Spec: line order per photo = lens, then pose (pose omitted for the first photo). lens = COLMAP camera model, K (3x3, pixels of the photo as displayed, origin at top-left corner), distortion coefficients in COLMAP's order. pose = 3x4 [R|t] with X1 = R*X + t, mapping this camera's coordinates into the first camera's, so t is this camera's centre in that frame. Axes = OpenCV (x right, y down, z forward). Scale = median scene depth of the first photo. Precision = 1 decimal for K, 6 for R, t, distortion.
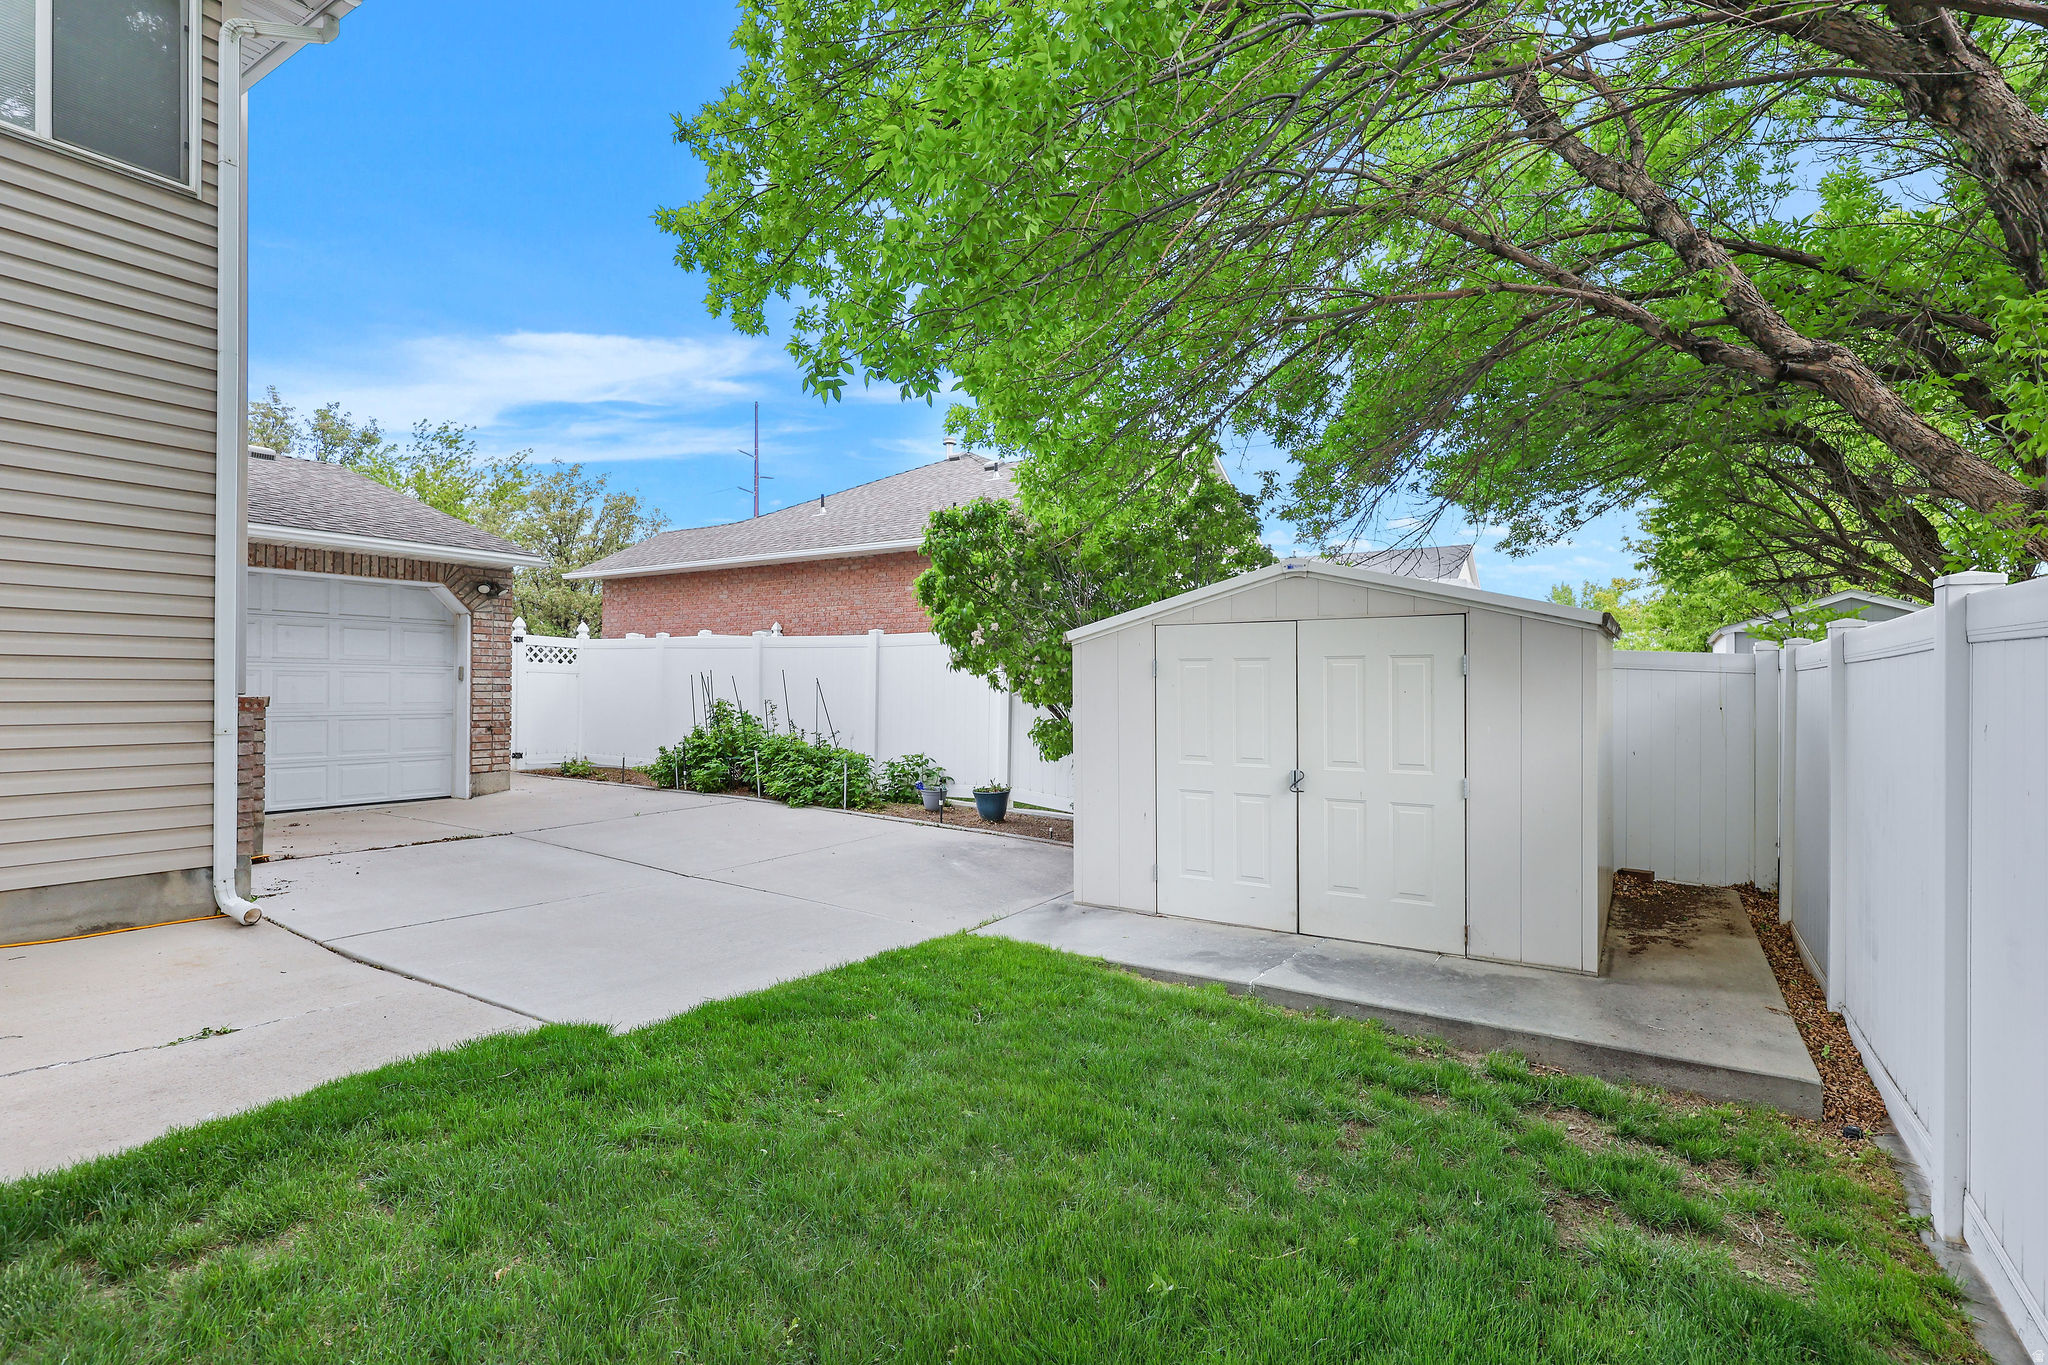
lens RADIAL K [[953.0, 0, 1020.9], [0, 953.0, 687.2], [0, 0, 1]] dist [0.001475, -0.000245]
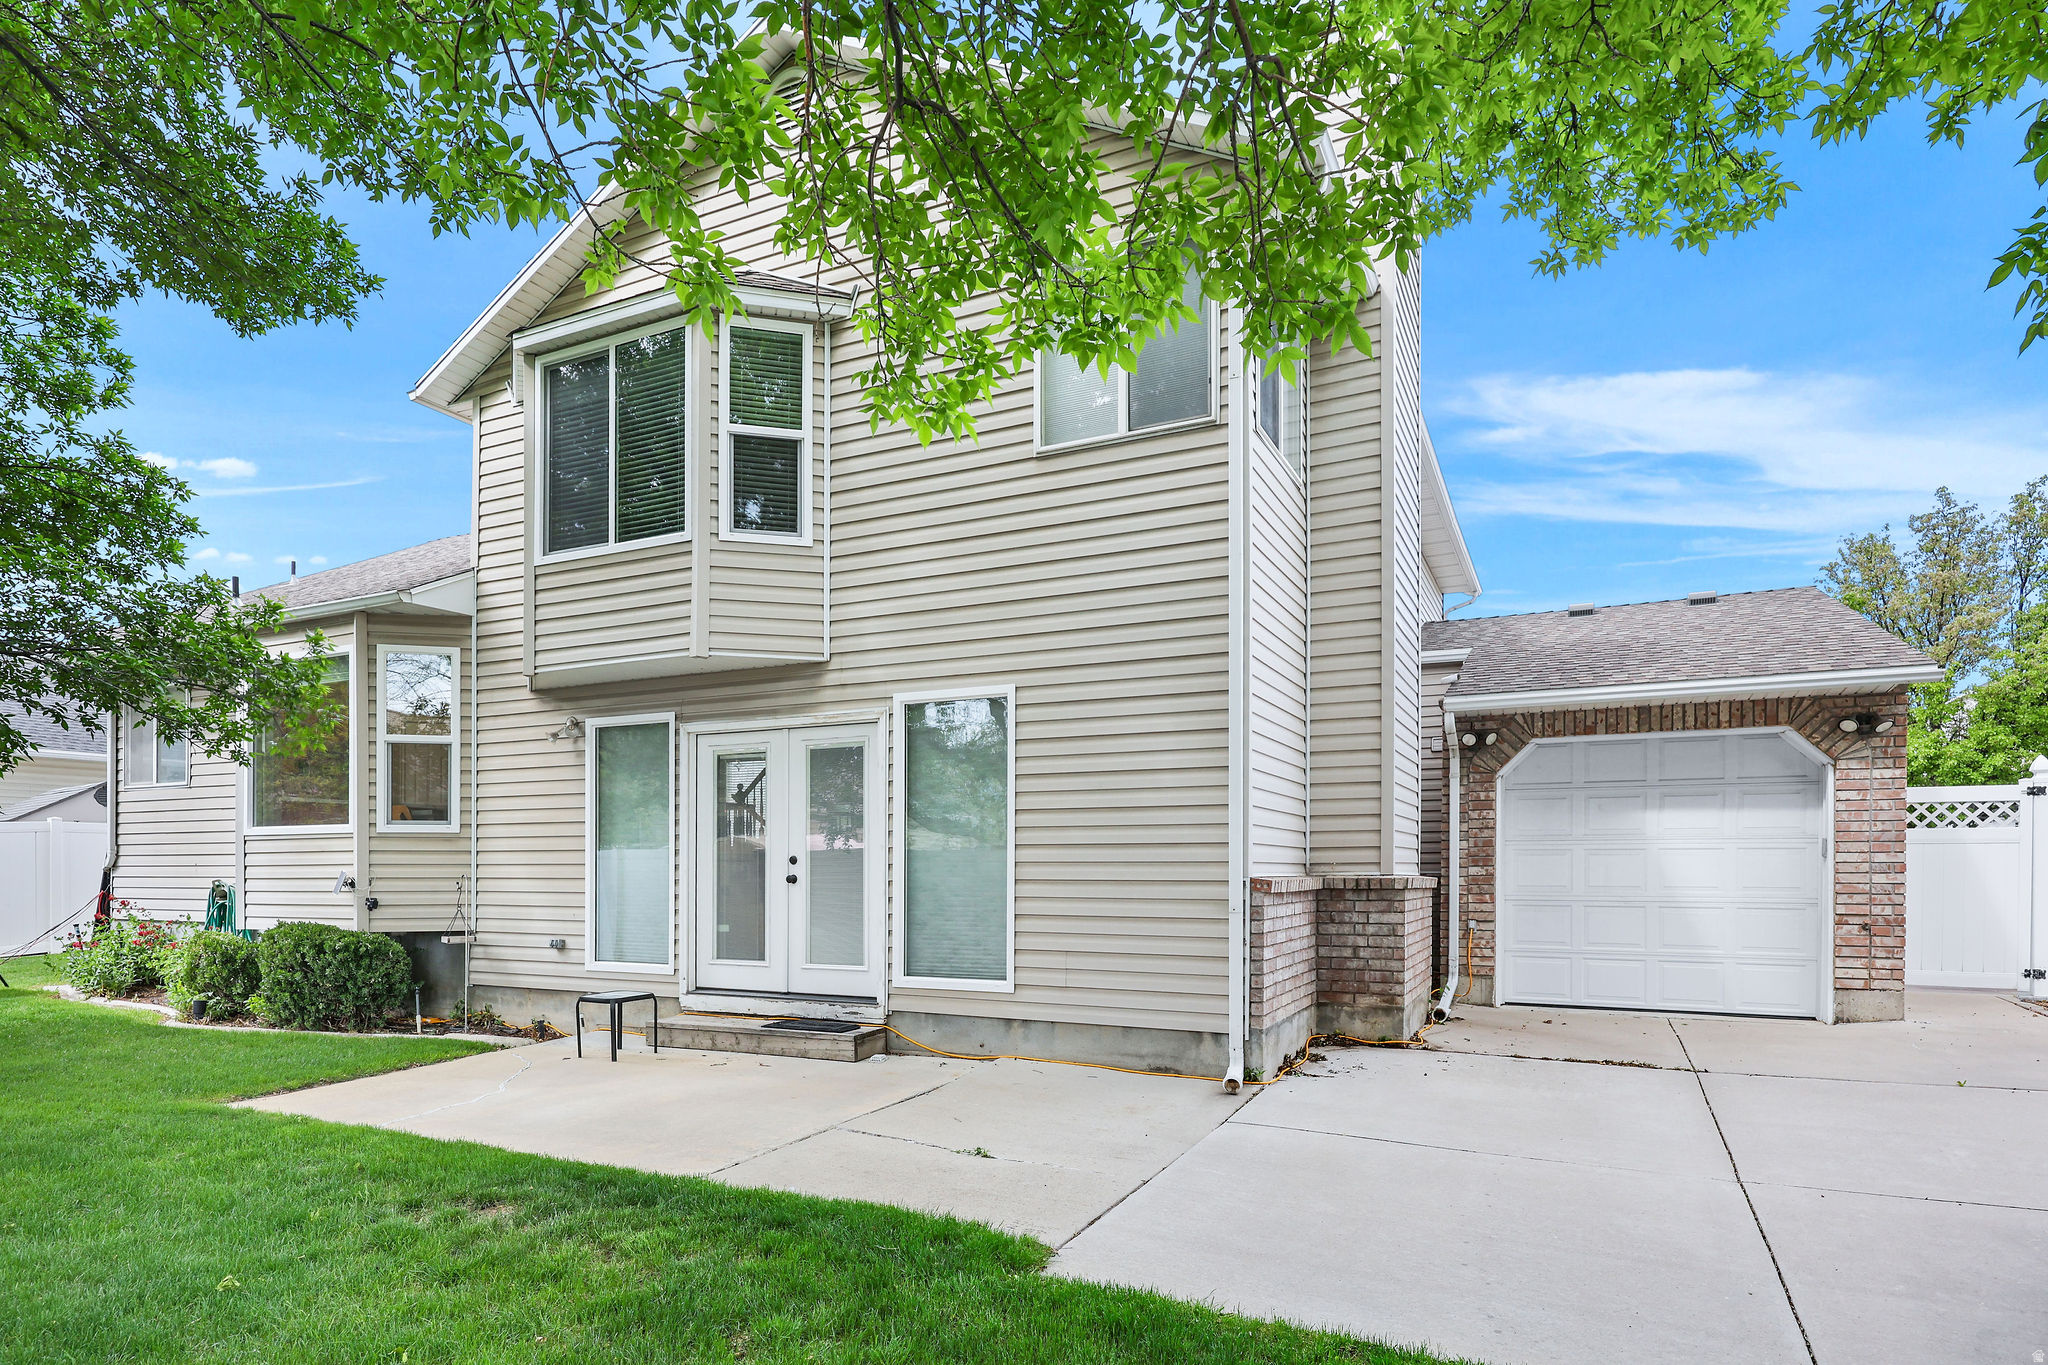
lens RADIAL K [[1145.4, 0, 998.4], [0, 1145.4, 867.1], [0, 0, 1]] dist [0.002158, 0.000627]
pose [[0.101941, -0.004594, -0.994780, 0.207637], [0.003246, 0.999986, -0.004285, 0.001762], [0.994785, -0.002792, 0.101954, 0.301982]]
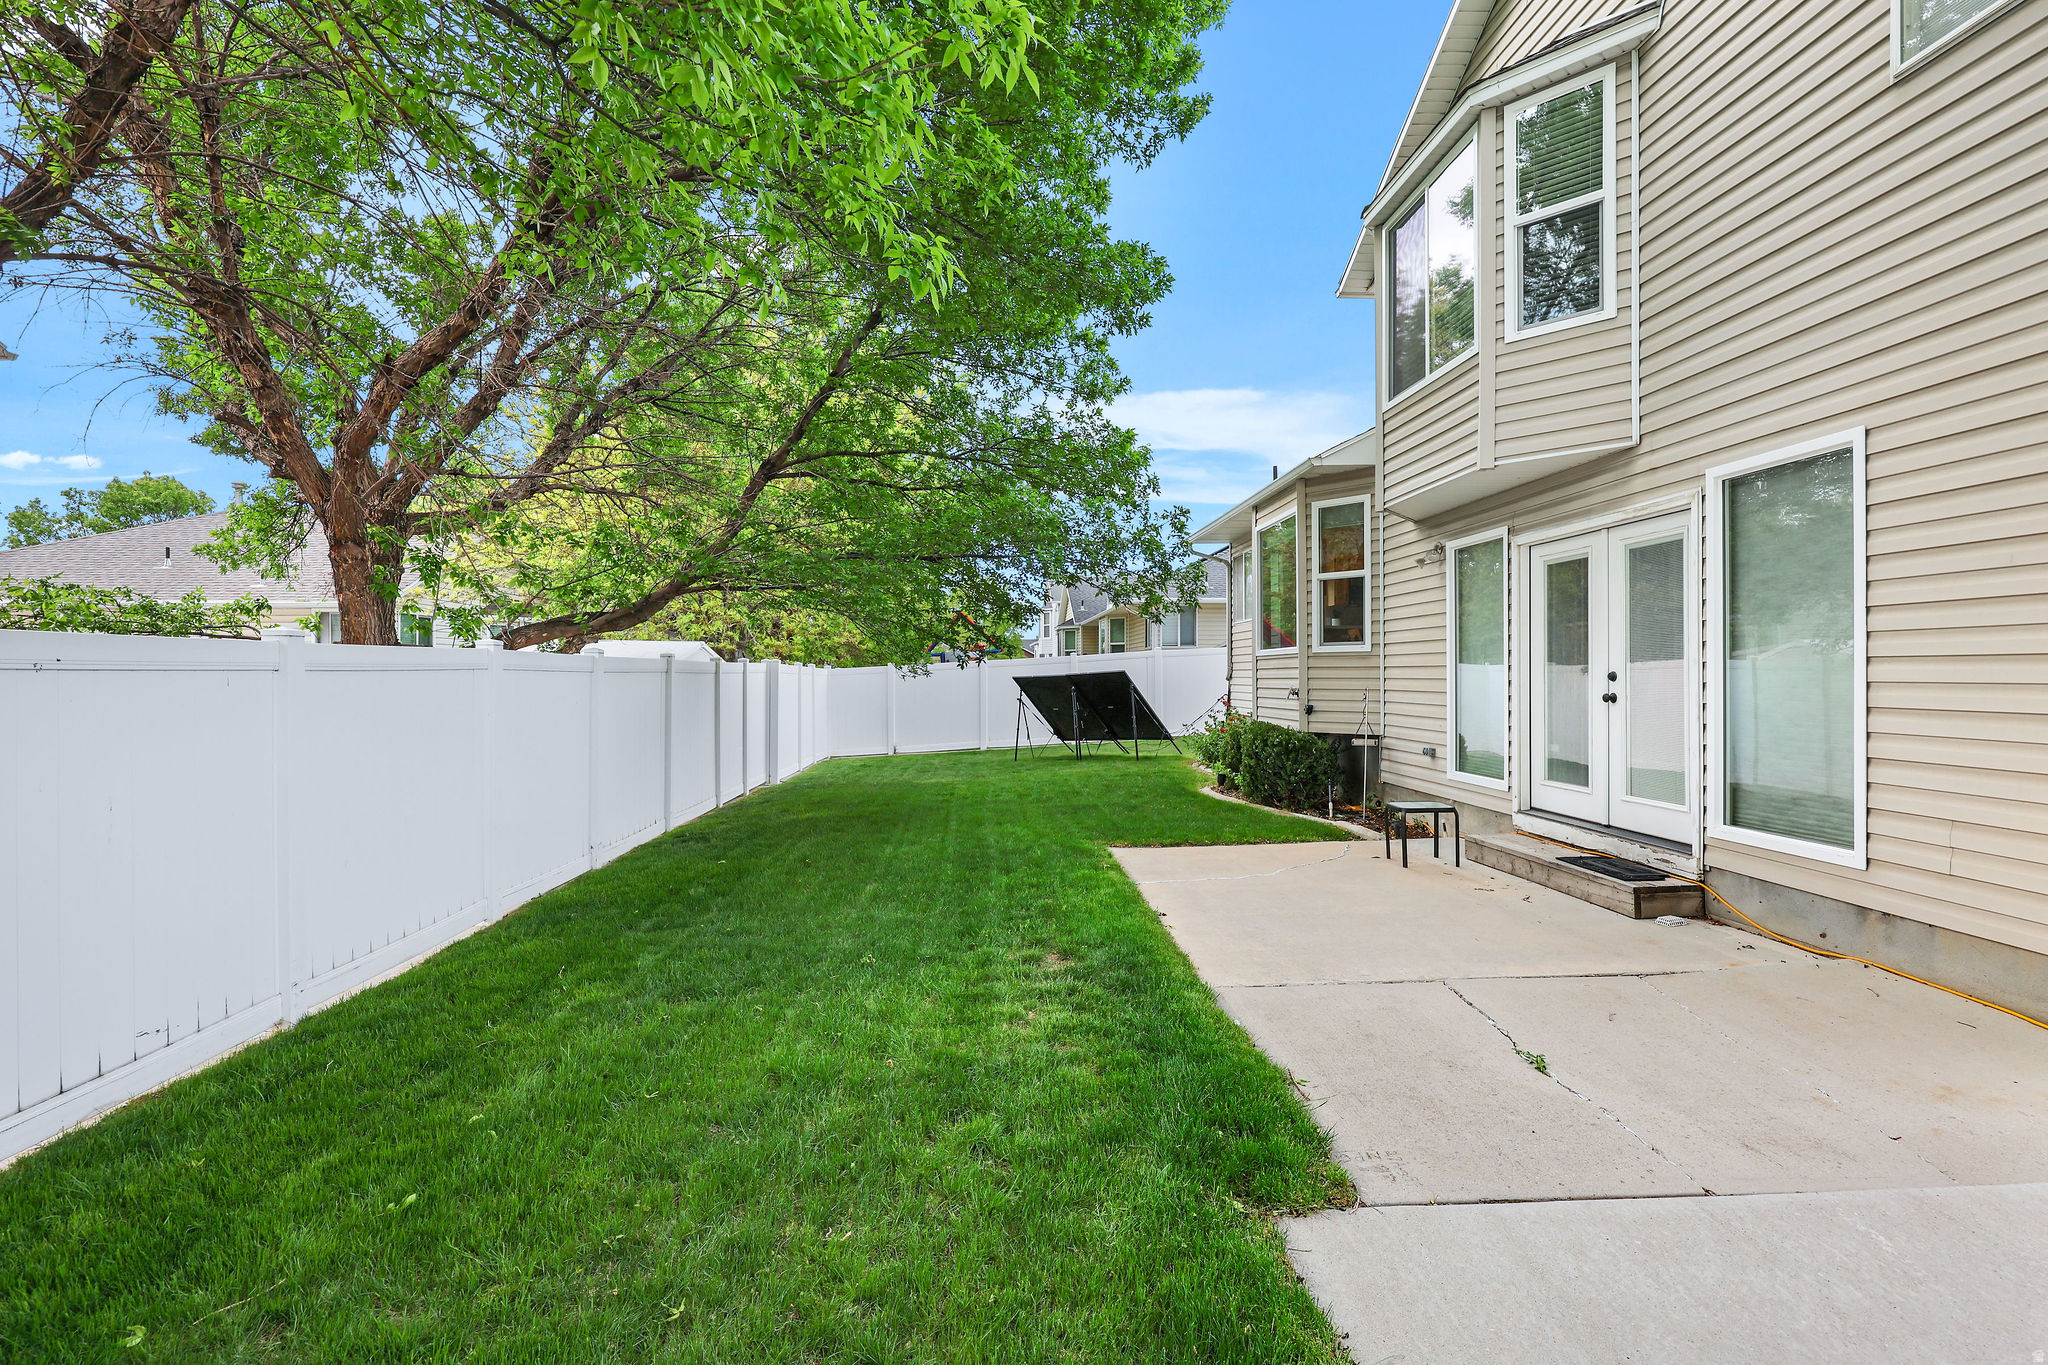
lens RADIAL K [[953.0, 0, 1020.3], [0, 953.0, 674.0], [0, 0, 1]] dist [0.001475, -0.000245]
pose [[-0.816482, -0.002886, -0.577364, 0.038751], [-0.000755, 0.999992, -0.003931, -0.005856], [0.577371, -0.002773, -0.816477, 0.507517]]
